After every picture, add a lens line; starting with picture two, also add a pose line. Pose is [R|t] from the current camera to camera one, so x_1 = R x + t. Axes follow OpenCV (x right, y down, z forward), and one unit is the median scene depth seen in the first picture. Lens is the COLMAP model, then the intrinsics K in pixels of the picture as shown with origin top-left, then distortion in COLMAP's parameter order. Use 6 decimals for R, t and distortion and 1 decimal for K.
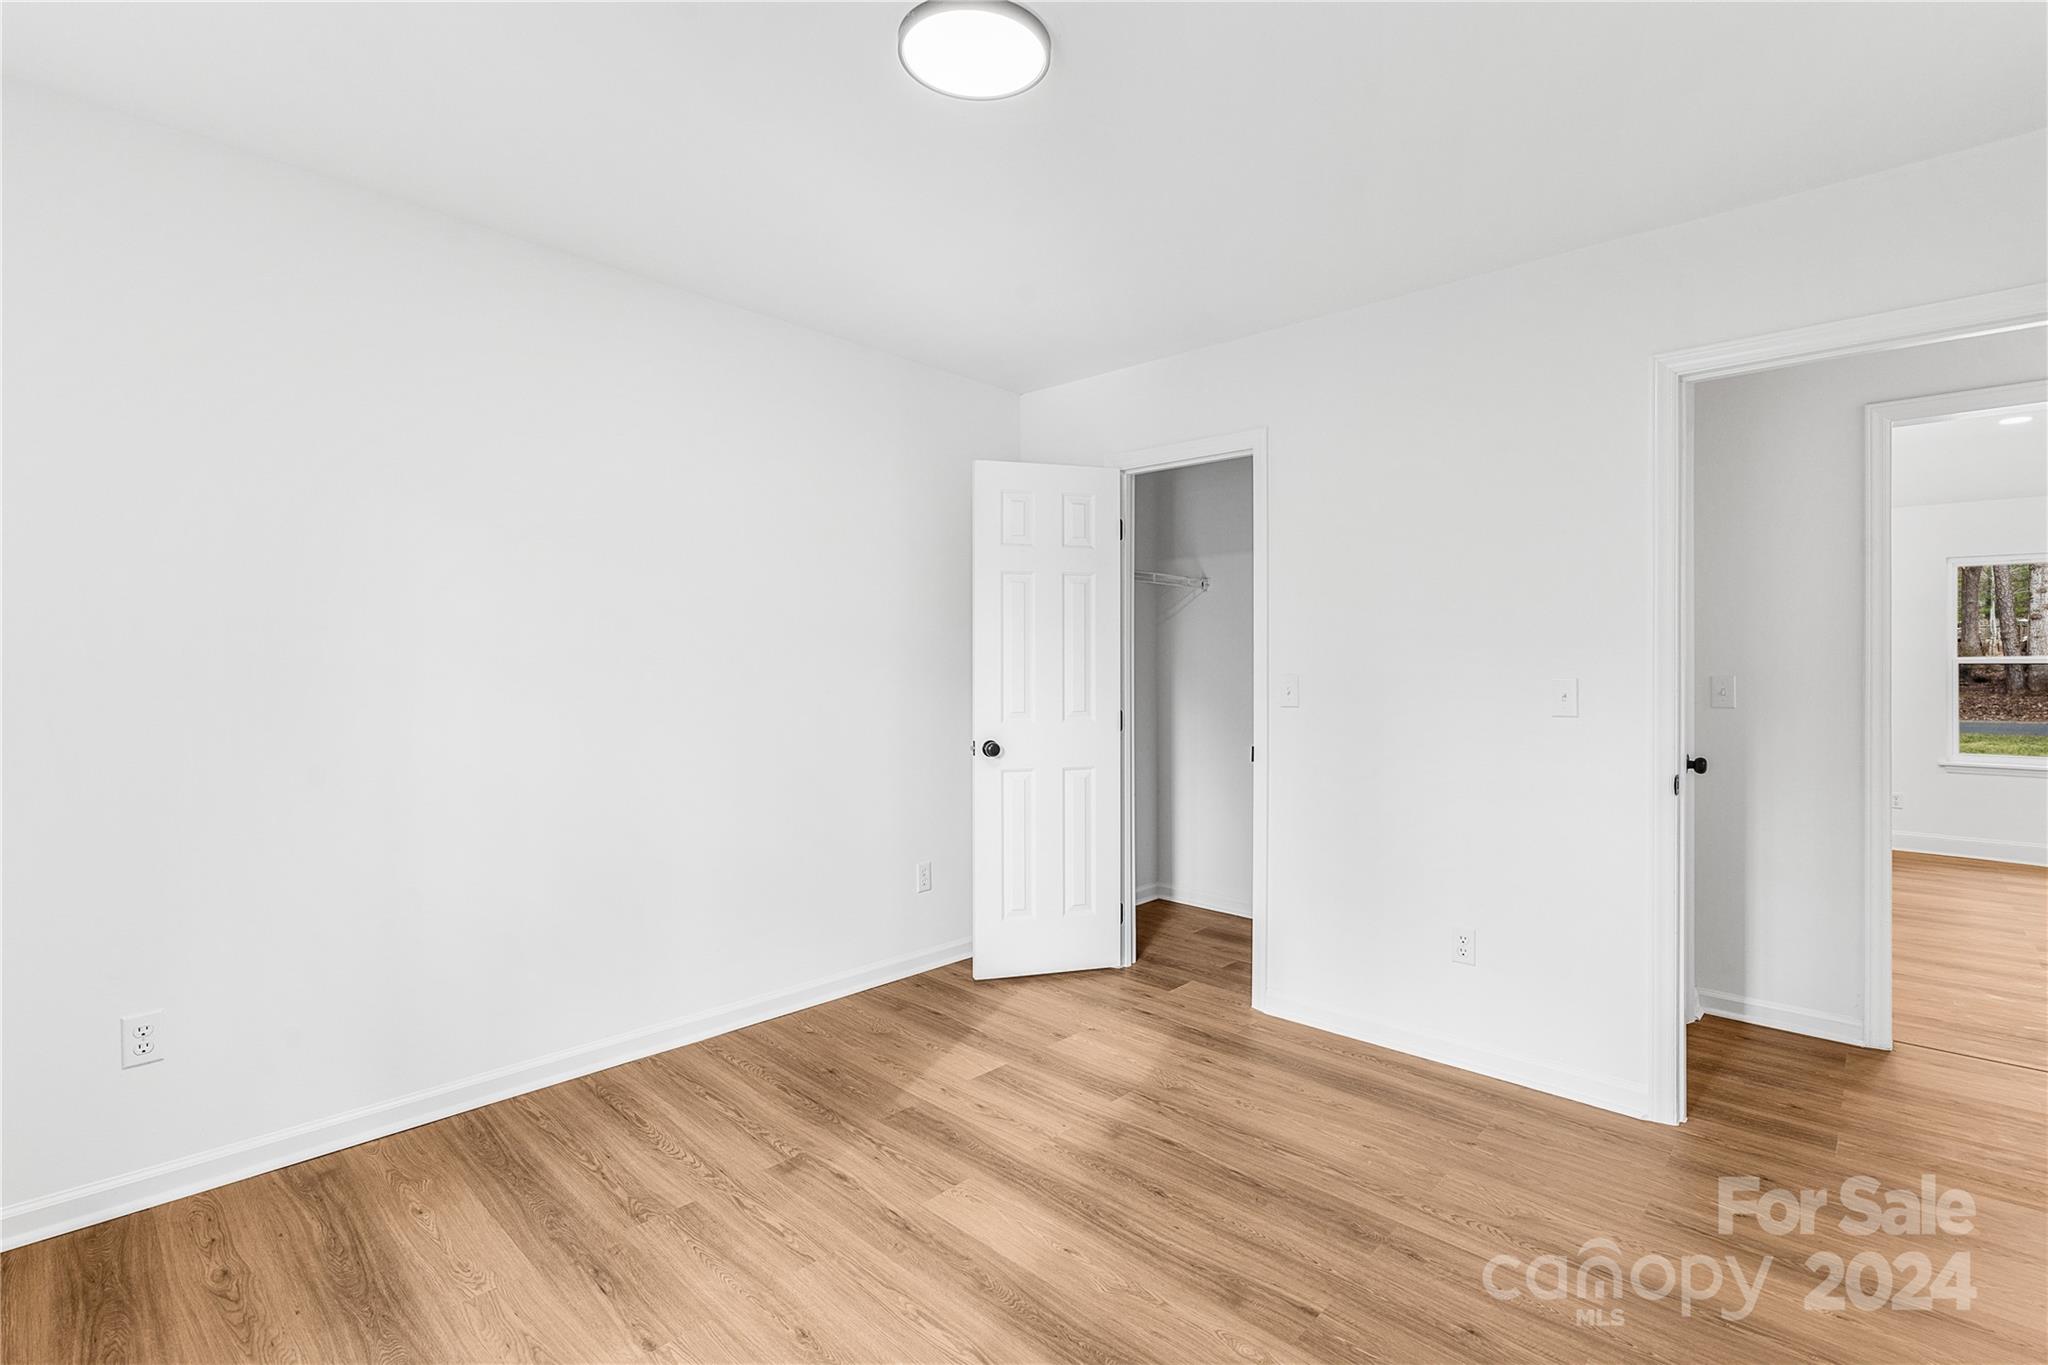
lens RADIAL K [[953.0, 0, 1019.1], [0, 953.0, 665.0], [0, 0, 1]] dist [-0.002178, 0.000723]
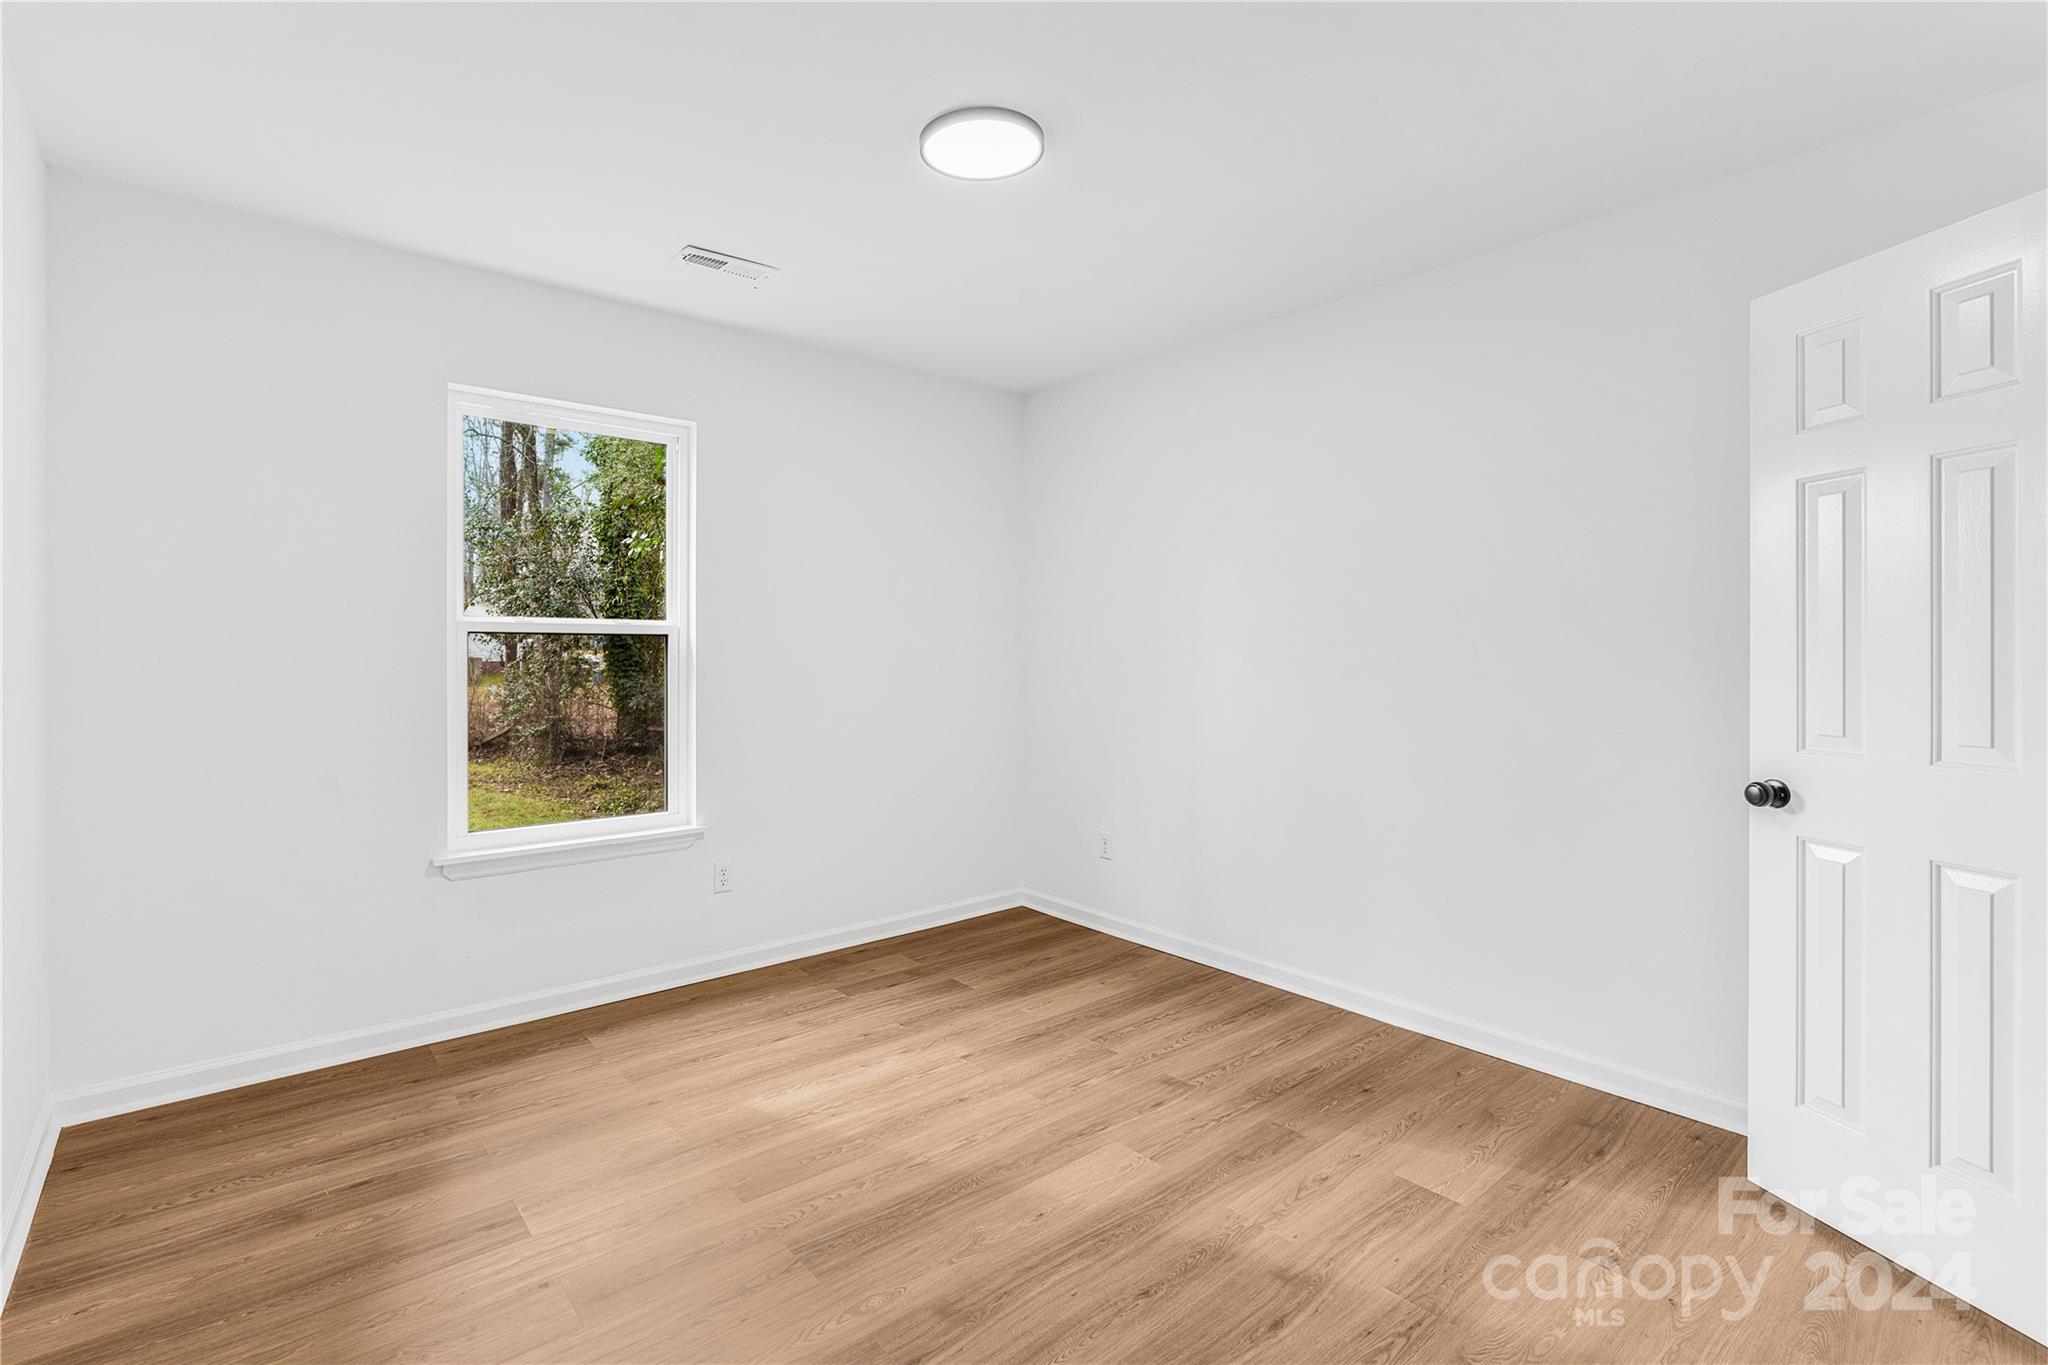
lens RADIAL K [[953.0, 0, 1019.1], [0, 953.0, 665.0], [0, 0, 1]] dist [-0.002178, 0.000723]
pose [[-0.121511, 0.006955, -0.992566, 0.864318], [0.001155, 0.999976, 0.006865, 0.006888], [0.992589, -0.000312, -0.121516, 0.883820]]
